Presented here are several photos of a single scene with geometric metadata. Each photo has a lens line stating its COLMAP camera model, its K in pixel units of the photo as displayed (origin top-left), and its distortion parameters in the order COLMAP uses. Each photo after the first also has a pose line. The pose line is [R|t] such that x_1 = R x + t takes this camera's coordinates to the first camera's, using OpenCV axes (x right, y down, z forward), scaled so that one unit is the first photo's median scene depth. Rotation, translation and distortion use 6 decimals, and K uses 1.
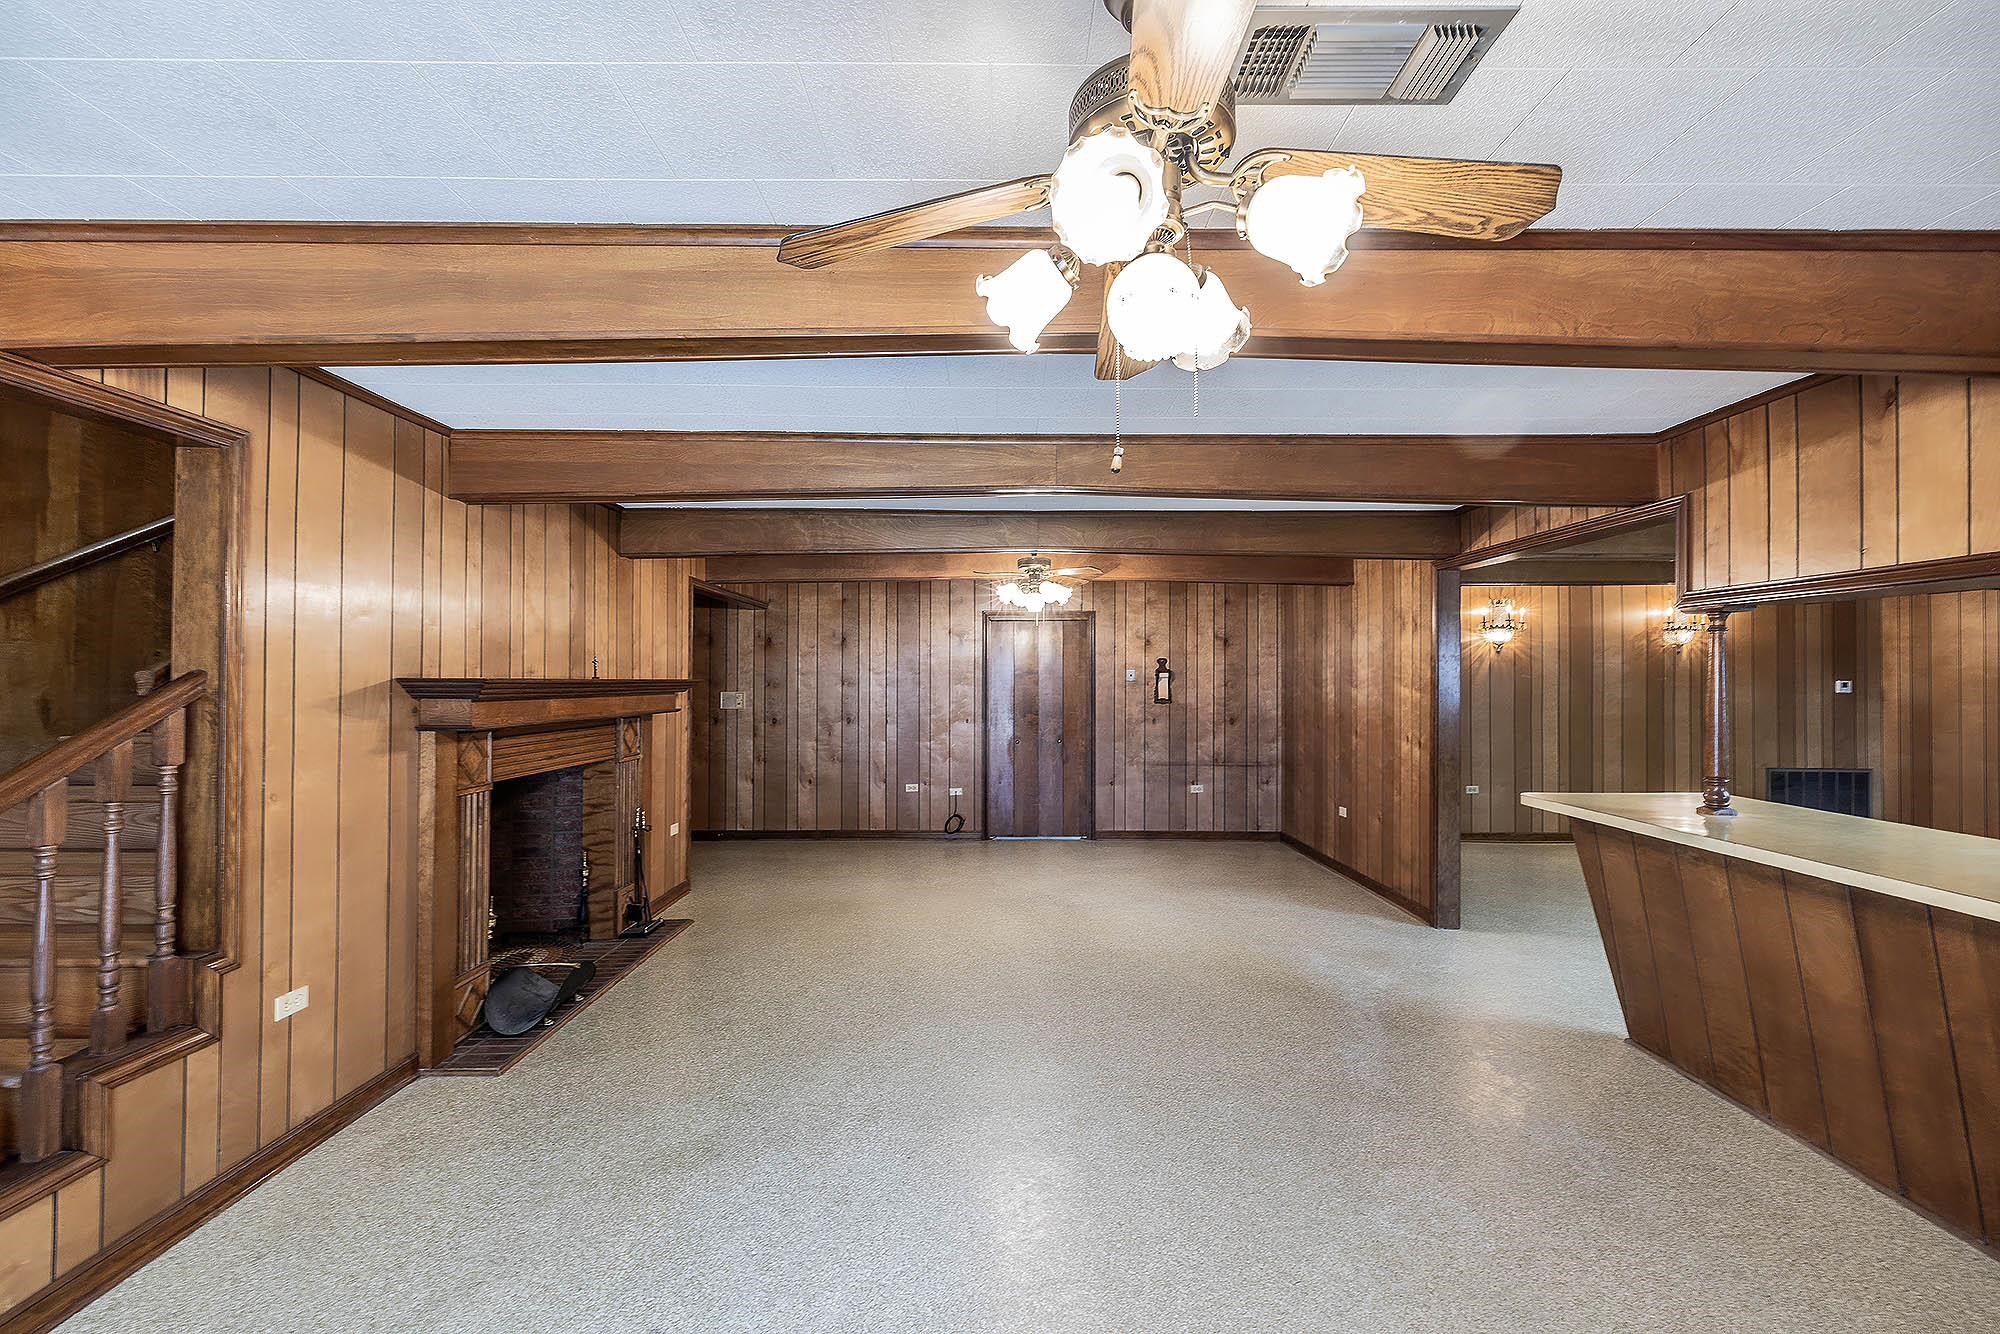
lens RADIAL K [[846.9, 0, 994.4], [0, 846.9, 665.4], [0, 0, 1]] dist [-0.002976, 0.000154]
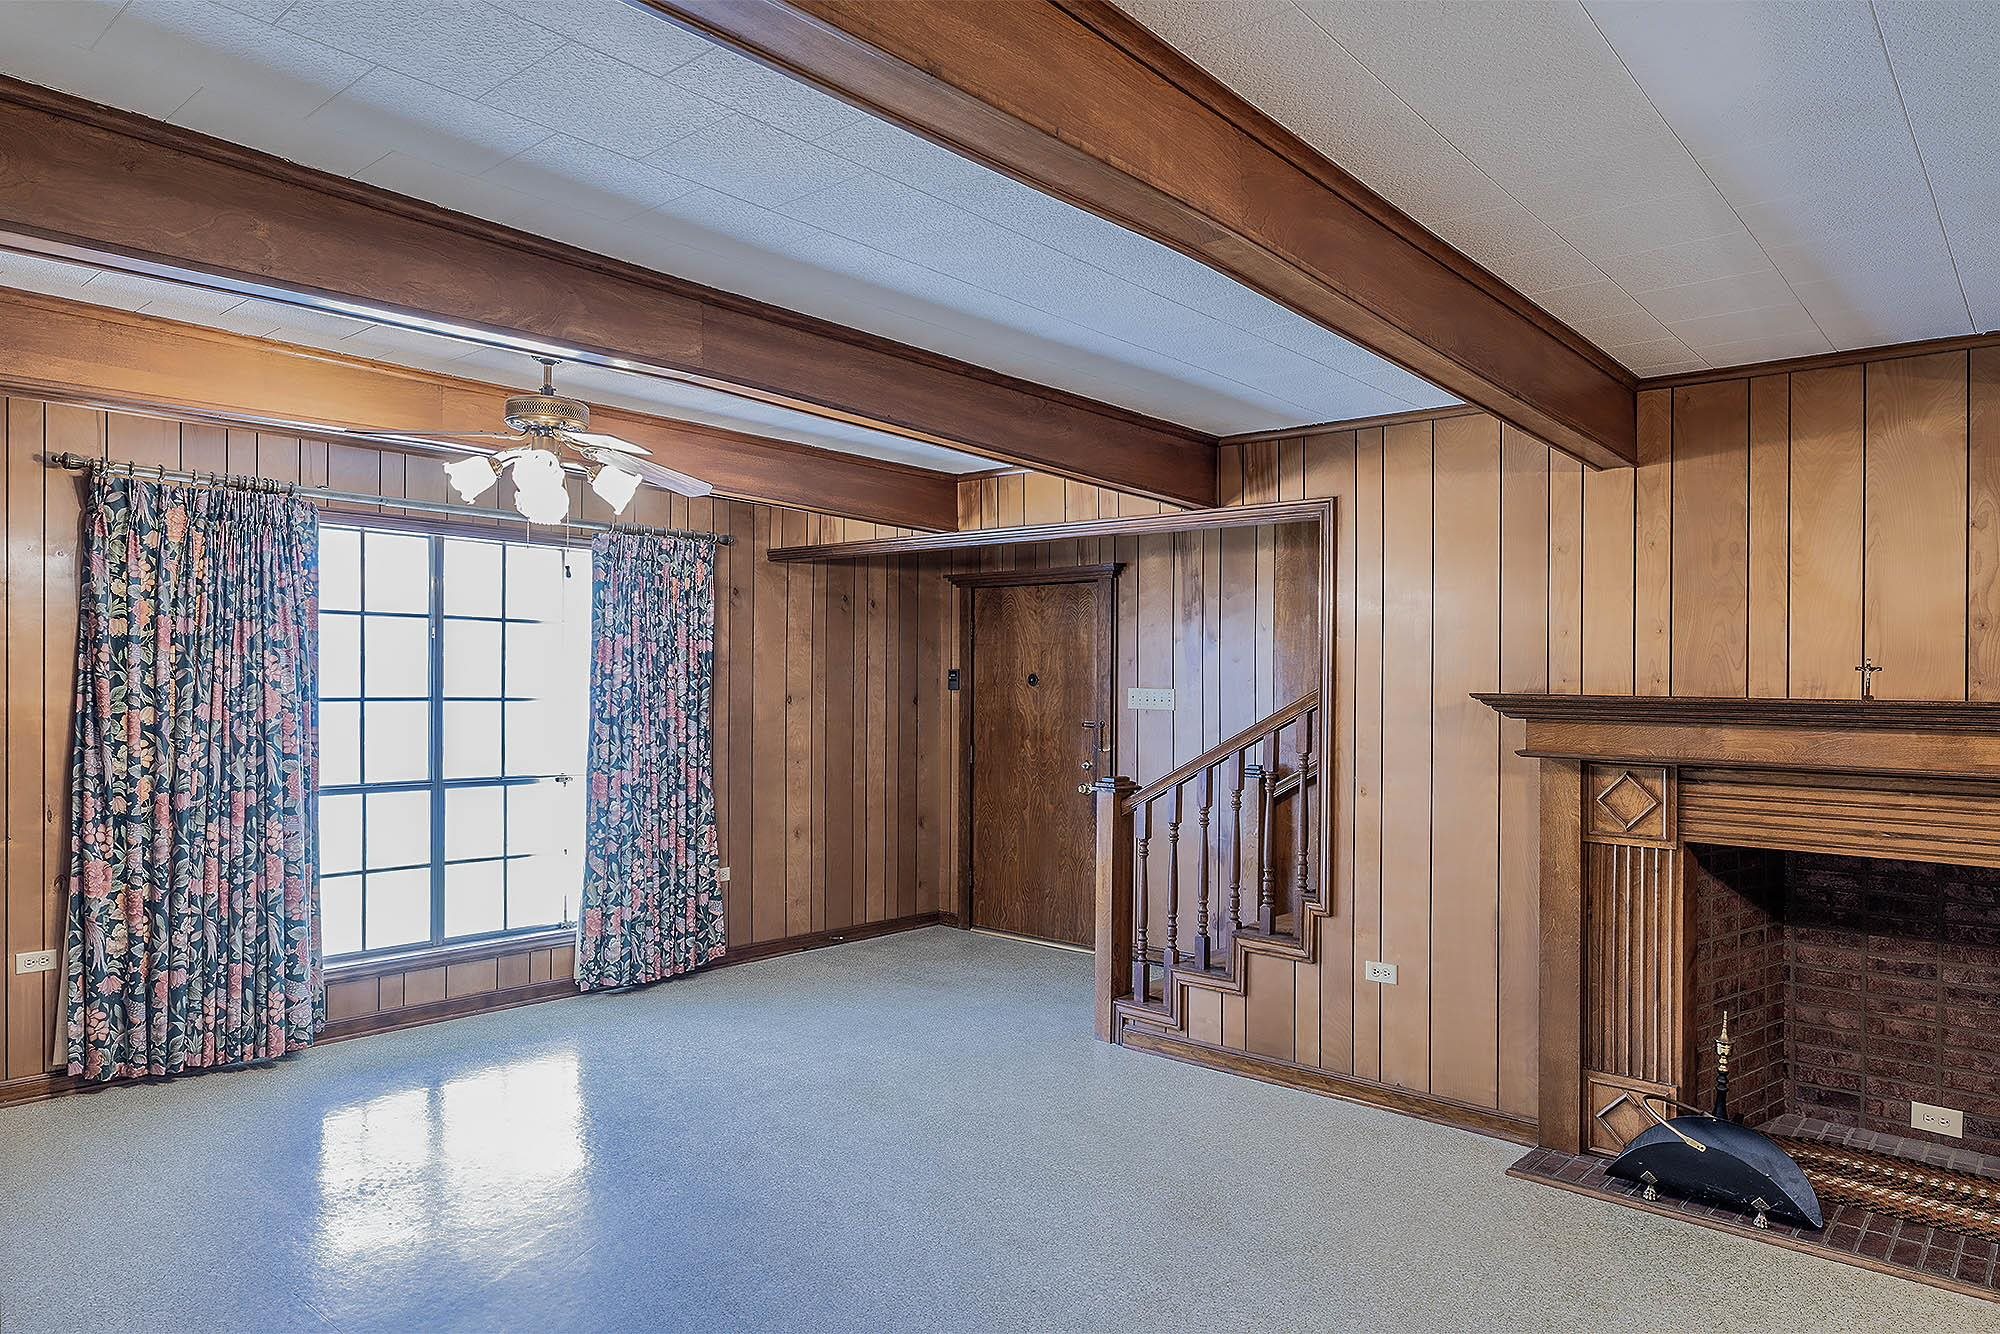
lens RADIAL K [[1253.4, 0, 970.7], [0, 1253.4, 689.4], [0, 0, 1]] dist [0.005227, -0.006781]
pose [[-0.668913, -0.009896, -0.743275, 0.285040], [-0.004100, 0.999945, -0.009624, 0.010806], [0.743330, -0.003391, -0.668916, 0.599398]]
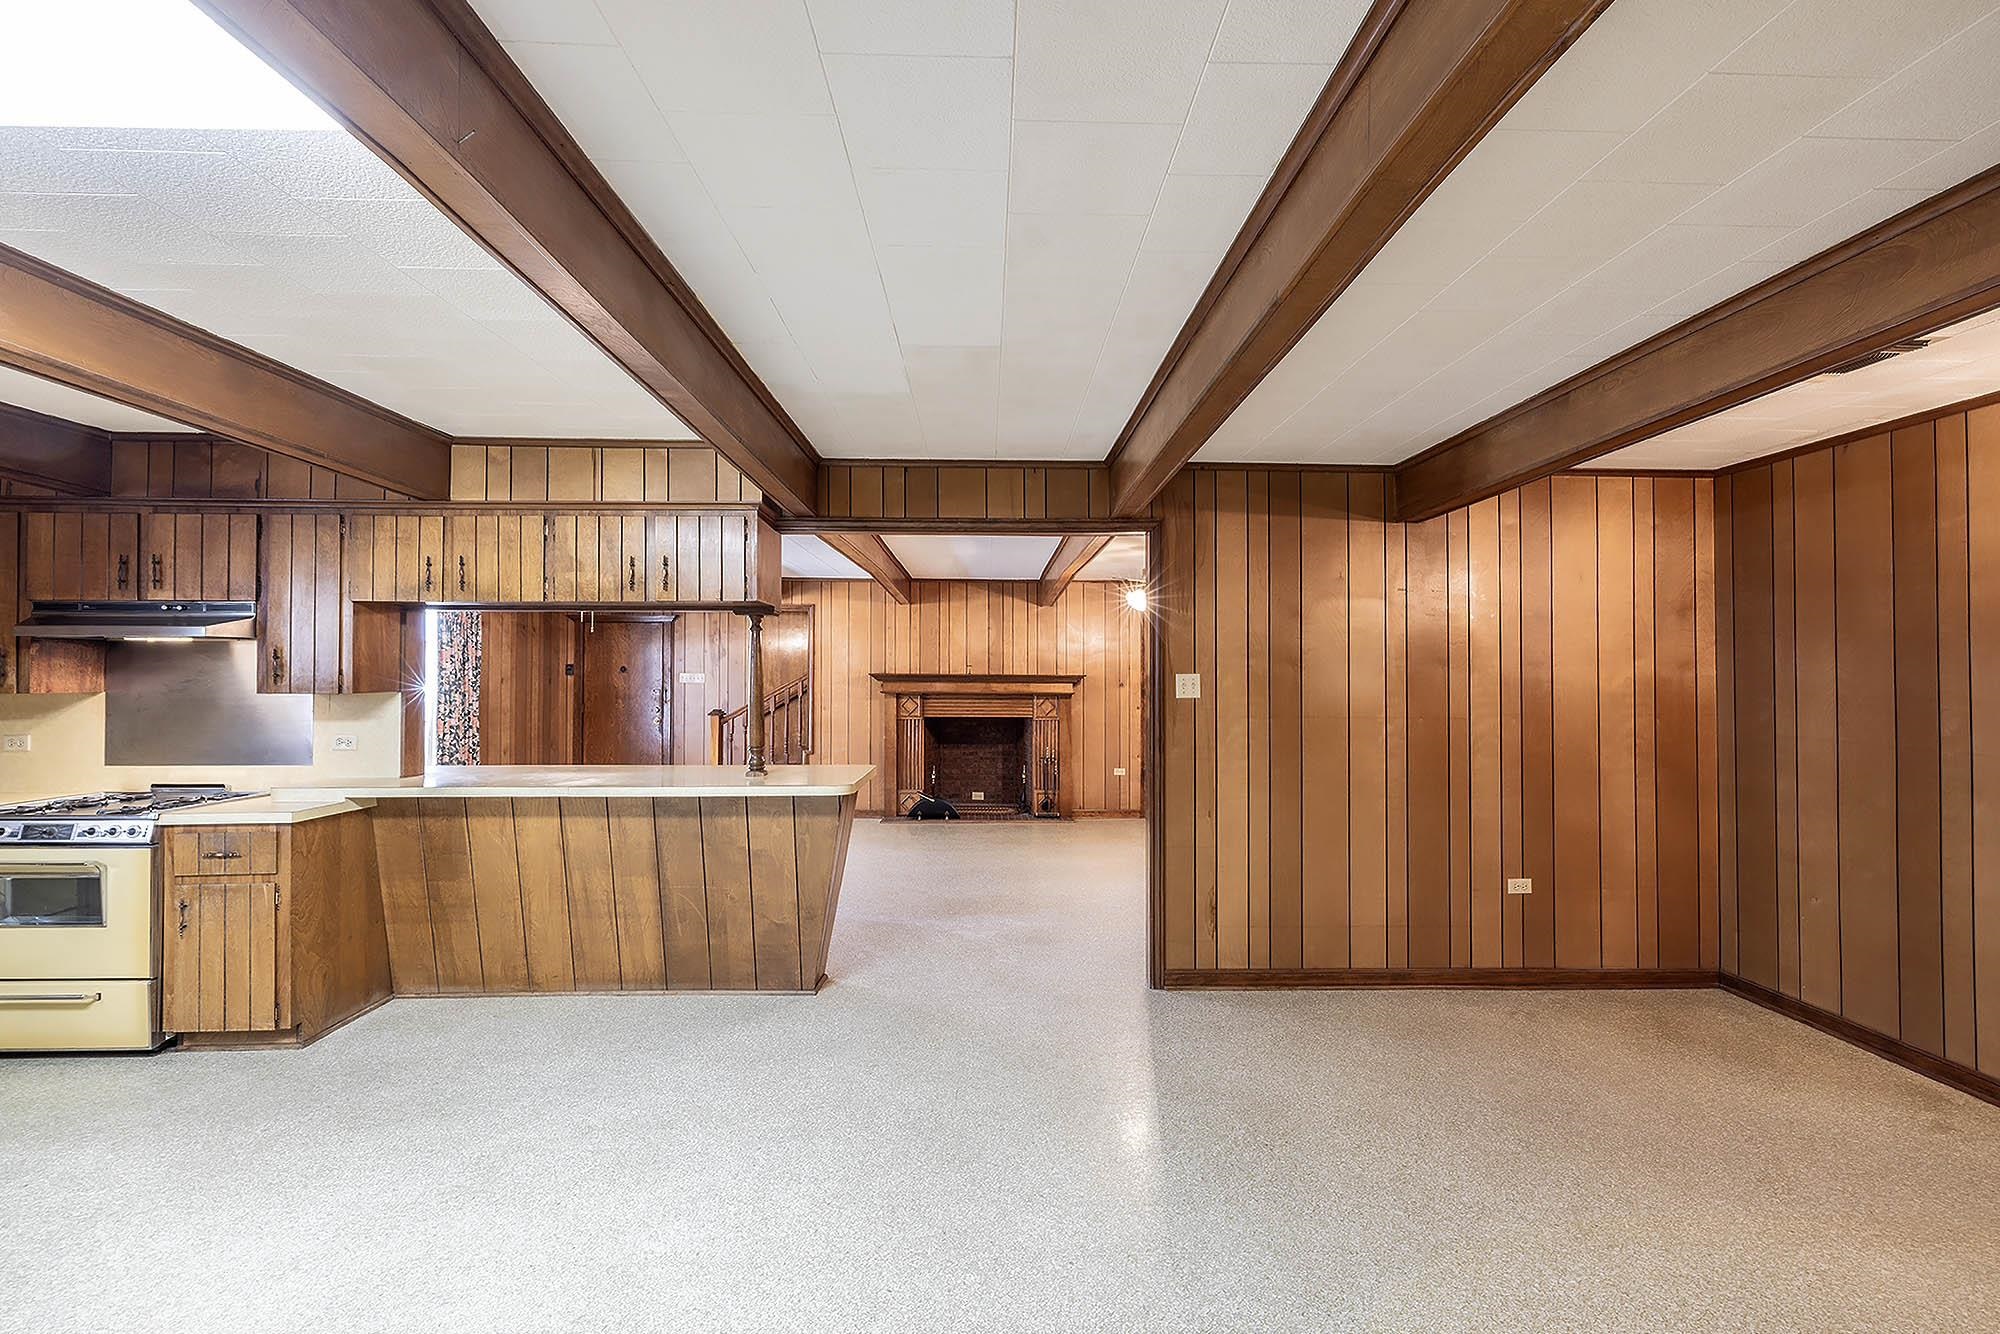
lens RADIAL K [[846.9, 0, 1002.2], [0, 846.9, 660.4], [0, 0, 1]] dist [-0.002976, 0.000154]
pose [[0.022954, -0.021379, -0.999508, 0.883936], [0.012167, 0.999703, -0.021104, 0.014718], [0.999662, -0.011676, 0.023208, 0.555733]]
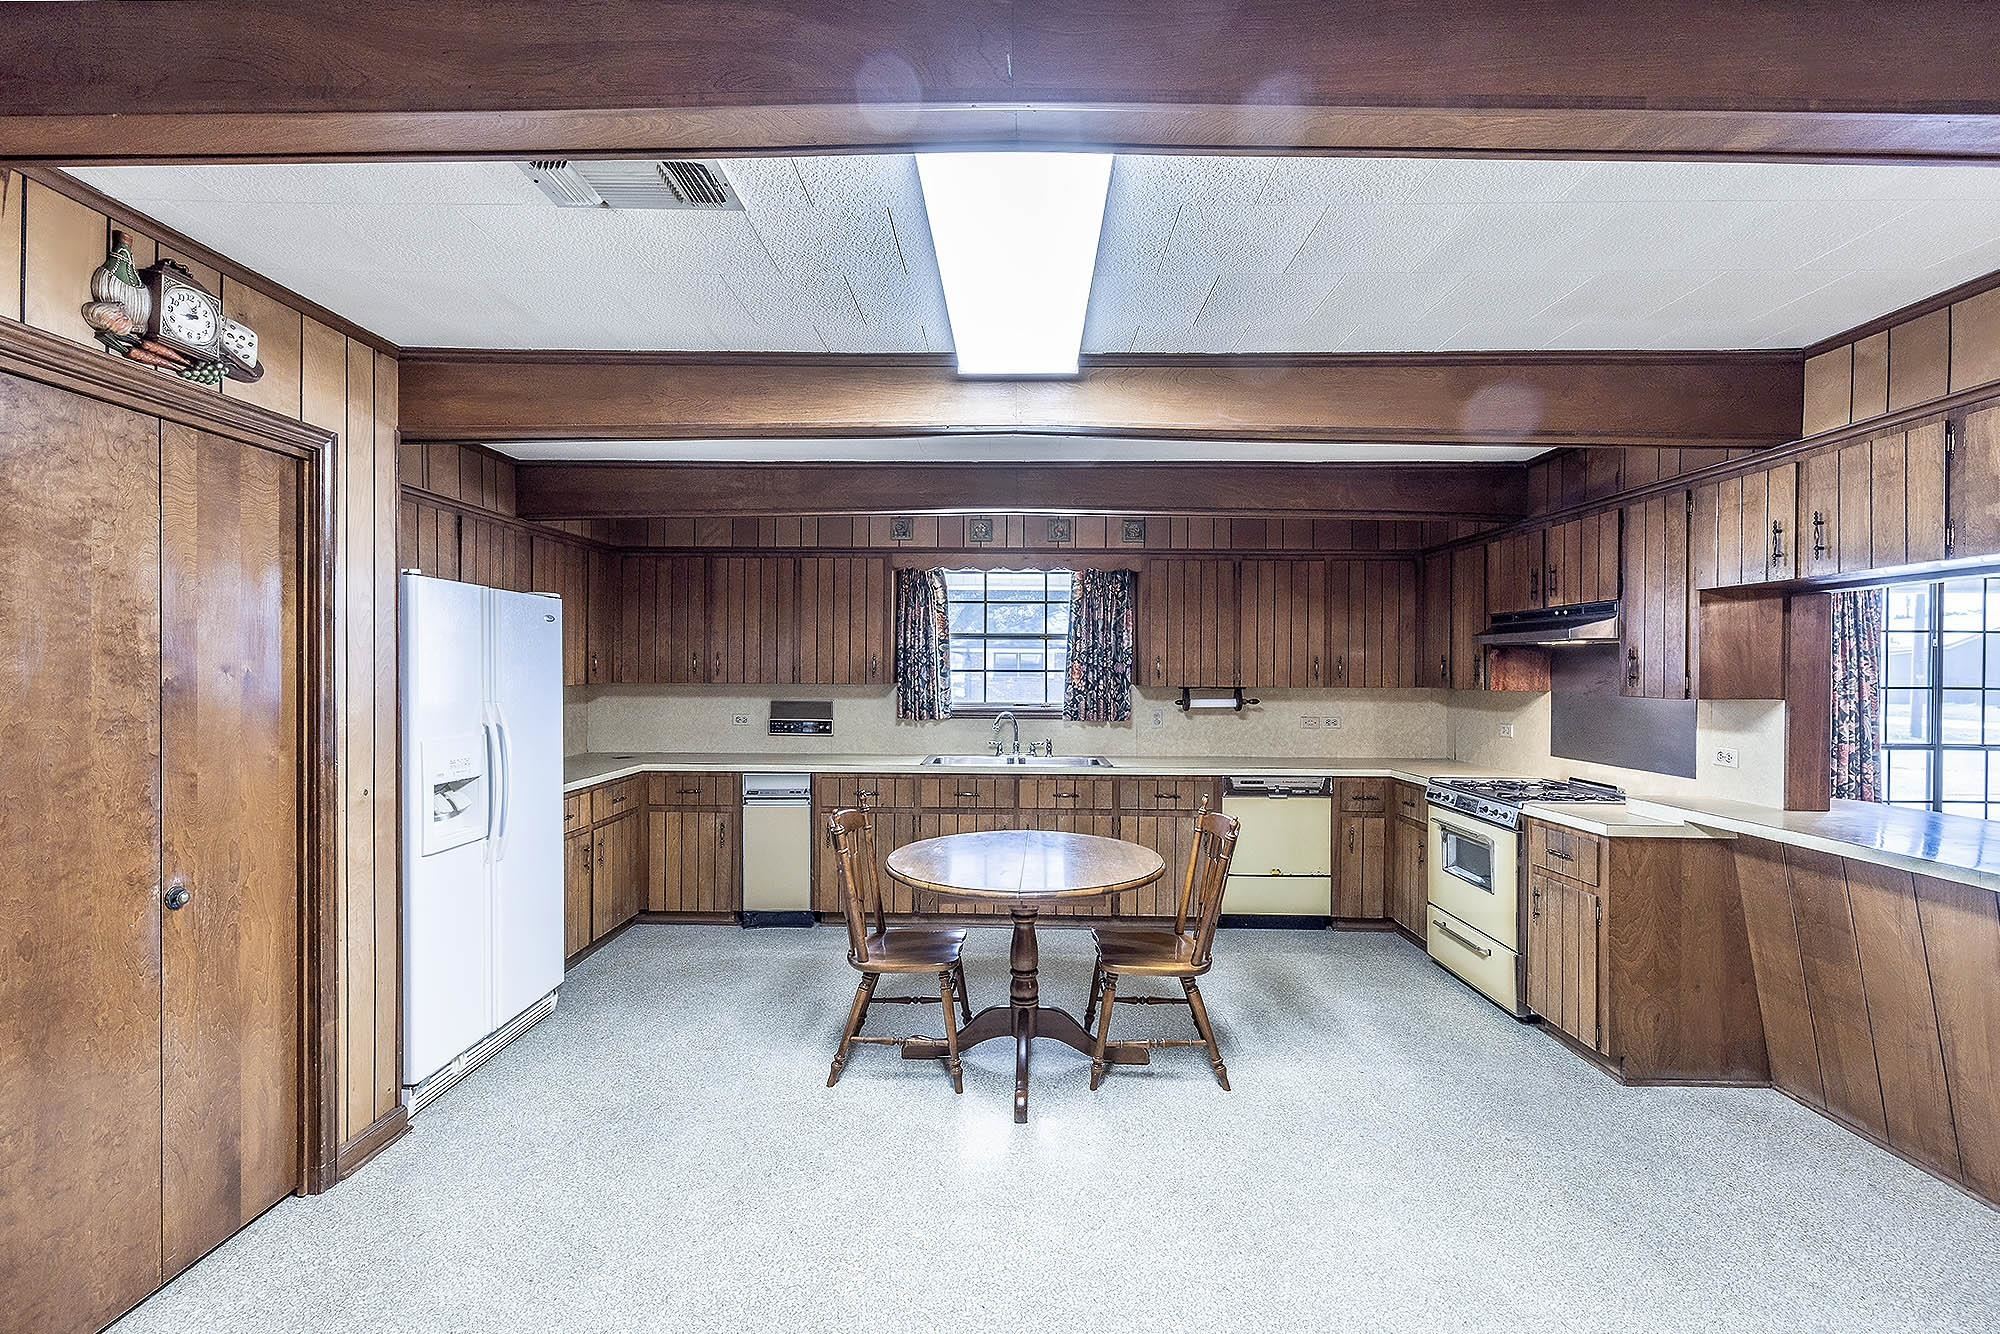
lens RADIAL K [[838.4, 0, 1015.7], [0, 838.4, 676.2], [0, 0, 1]] dist [0.000714, 0.000387]
pose [[-0.999892, -0.012198, 0.008183, 0.721266], [-0.012246, 0.999908, -0.005824, 0.014182], [-0.008111, -0.005924, -0.999950, 0.601452]]
